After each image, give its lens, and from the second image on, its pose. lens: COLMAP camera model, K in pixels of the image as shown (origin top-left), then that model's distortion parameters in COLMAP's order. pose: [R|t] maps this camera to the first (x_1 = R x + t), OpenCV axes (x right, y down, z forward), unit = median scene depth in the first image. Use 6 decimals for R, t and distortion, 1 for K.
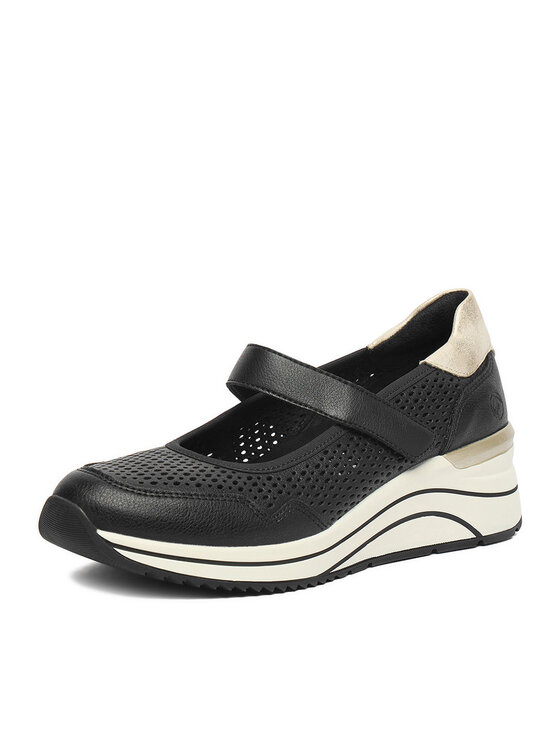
lens RADIAL K [[1835.6, 0, 280.0], [0, 1835.6, 373.0], [0, 0, 1]] dist [0.004432, -0.024581]
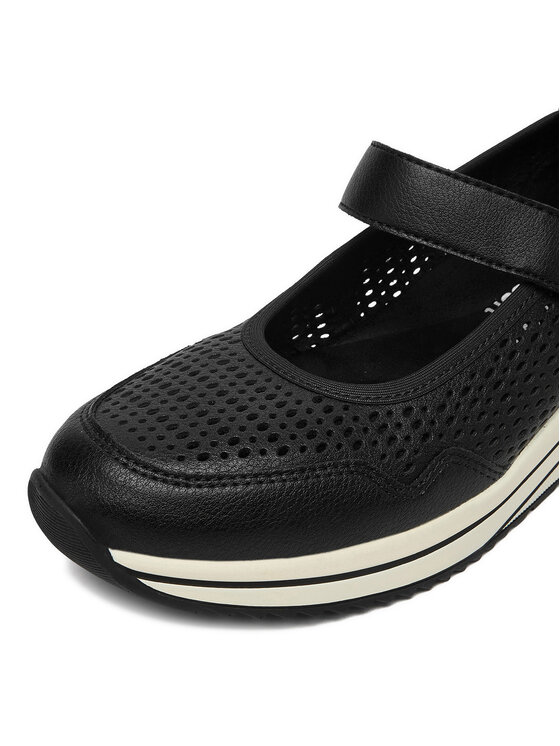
lens RADIAL K [[796.4, 0, 280.0], [0, 796.4, 373.0], [0, 0, 1]] dist [0.006894, -0.004343]
pose [[0.987867, 0.016320, -0.154443, -0.006951], [0.057130, 0.886545, 0.459102, -0.073643], [0.144413, -0.462355, 0.874856, 0.775907]]
